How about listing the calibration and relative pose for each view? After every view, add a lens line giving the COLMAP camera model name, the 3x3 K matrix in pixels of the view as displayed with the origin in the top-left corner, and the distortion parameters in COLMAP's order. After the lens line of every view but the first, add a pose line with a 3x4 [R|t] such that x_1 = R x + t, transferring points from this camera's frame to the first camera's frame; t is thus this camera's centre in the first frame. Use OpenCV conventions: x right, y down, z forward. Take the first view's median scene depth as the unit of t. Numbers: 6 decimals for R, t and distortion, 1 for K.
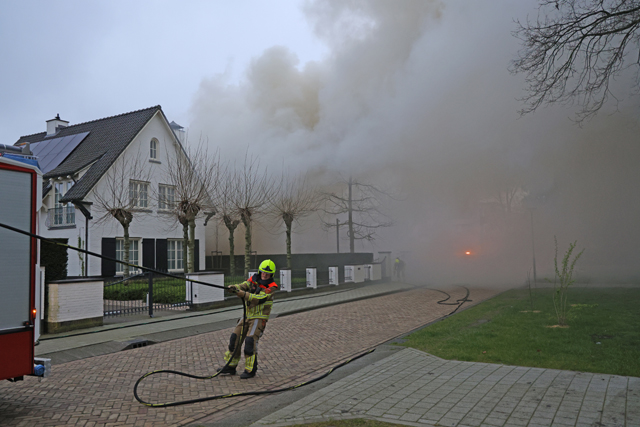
lens RADIAL K [[520.9, 0, 321.6], [0, 520.9, 214.9], [0, 0, 1]] dist [-0.026938, 0.028731]
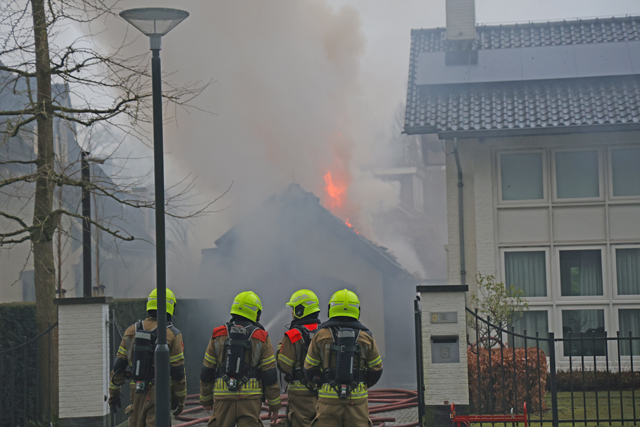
lens RADIAL K [[1848.8, 0, 317.6], [0, 1848.8, 210.8], [0, 0, 1]] dist [0.813175, 0.000000]
pose [[0.387119, -0.035384, -0.921351, 1.028567], [0.093009, 0.995665, 0.000841, 0.052118], [0.917327, -0.086019, 0.388732, 0.948902]]
